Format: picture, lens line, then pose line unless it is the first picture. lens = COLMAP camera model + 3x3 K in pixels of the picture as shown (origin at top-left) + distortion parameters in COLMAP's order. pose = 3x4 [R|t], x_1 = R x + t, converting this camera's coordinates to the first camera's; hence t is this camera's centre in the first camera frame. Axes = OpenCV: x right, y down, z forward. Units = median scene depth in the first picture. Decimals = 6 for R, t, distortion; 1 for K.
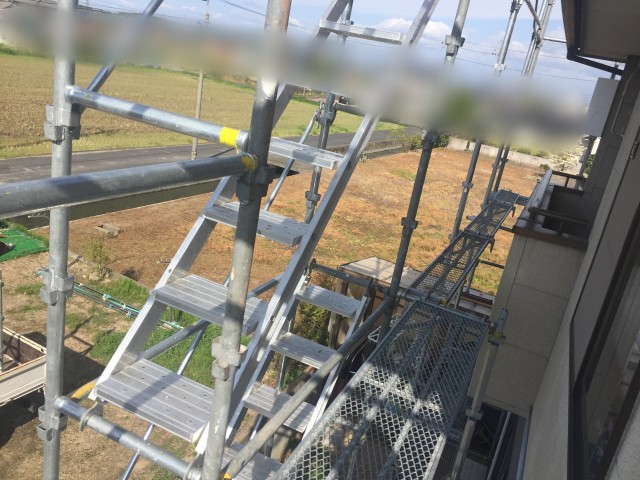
lens RADIAL K [[586.0, 0, 321.4], [0, 586.0, 235.0], [0, 0, 1]] dist [0.104840, -0.122177]
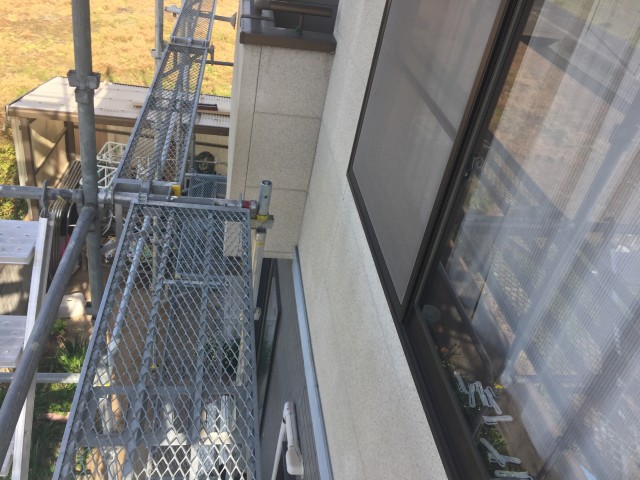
lens RADIAL K [[586.0, 0, 318.8], [0, 586.0, 234.2], [0, 0, 1]] dist [0.104840, -0.122177]
pose [[0.873150, -0.308981, 0.377014, 0.087624], [0.153966, 0.908661, 0.388111, -0.068832], [-0.462497, -0.280832, 0.840970, 0.377231]]
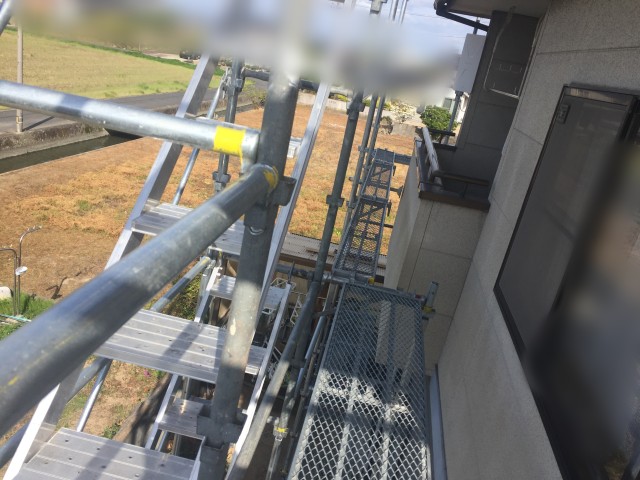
lens RADIAL K [[586.0, 0, 319.4], [0, 586.0, 227.6], [0, 0, 1]] dist [0.104840, -0.122177]
pose [[0.966978, -0.087838, 0.239245, -0.089171], [0.073315, 0.994922, 0.068960, -0.041591], [-0.244087, -0.049143, 0.968507, 0.118886]]
